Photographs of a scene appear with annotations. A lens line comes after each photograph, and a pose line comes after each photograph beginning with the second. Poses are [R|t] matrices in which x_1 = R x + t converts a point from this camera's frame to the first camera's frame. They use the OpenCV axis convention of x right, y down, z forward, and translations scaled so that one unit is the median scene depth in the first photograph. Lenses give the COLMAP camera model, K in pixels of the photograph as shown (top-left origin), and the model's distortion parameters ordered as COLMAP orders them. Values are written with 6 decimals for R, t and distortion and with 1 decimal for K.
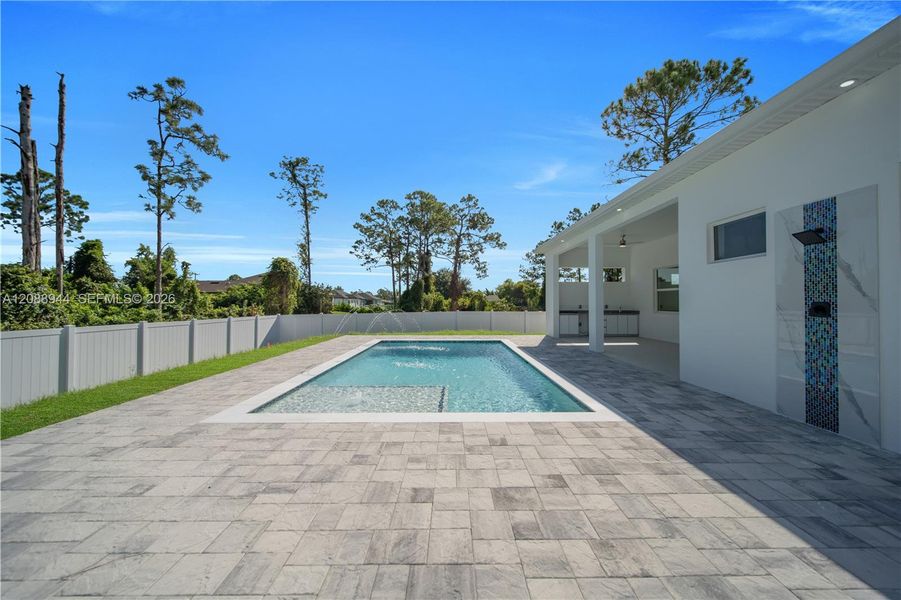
lens RADIAL K [[312.5, 0, 452.6], [0, 312.5, 298.5], [0, 0, 1]] dist [0.000284, -0.000575]
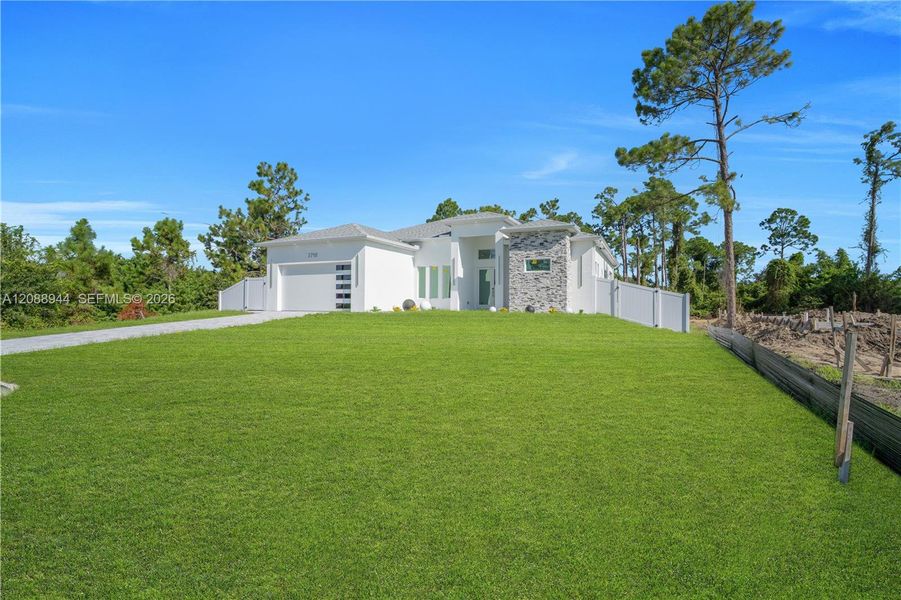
lens RADIAL K [[415.3, 0, 452.0], [0, 415.3, 298.5], [0, 0, 1]] dist [0.000463, -0.000118]
pose [[-0.428968, -0.016745, -0.903164, 1.007828], [0.004169, 0.999781, -0.020517, 0.034176], [0.903310, -0.012566, -0.428804, 0.413297]]
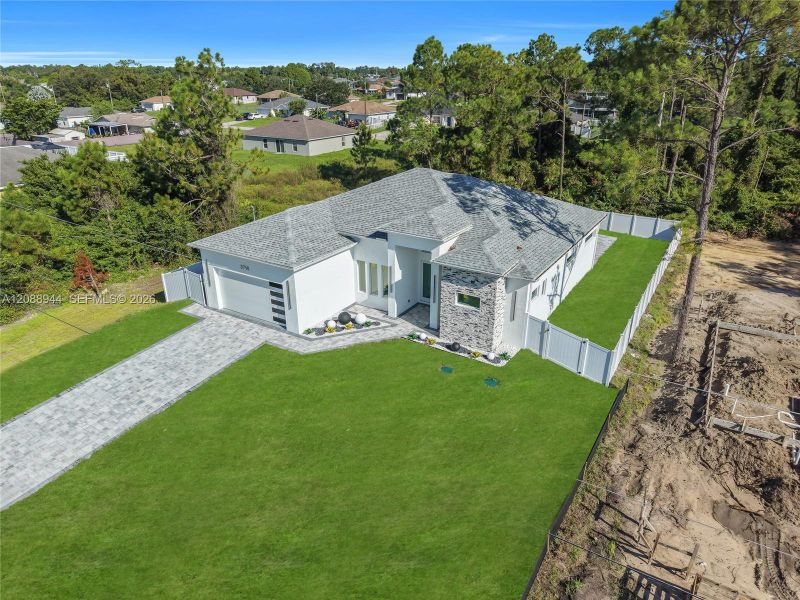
lens RADIAL K [[531.5, 0, 401.7], [0, 531.5, 299.5], [0, 0, 1]] dist [0.020119, 0.001039]
pose [[-0.534388, 0.334098, -0.776407, 1.035003], [0.010845, 0.921199, 0.388939, -0.276471], [0.845170, 0.199424, -0.495901, 0.541018]]
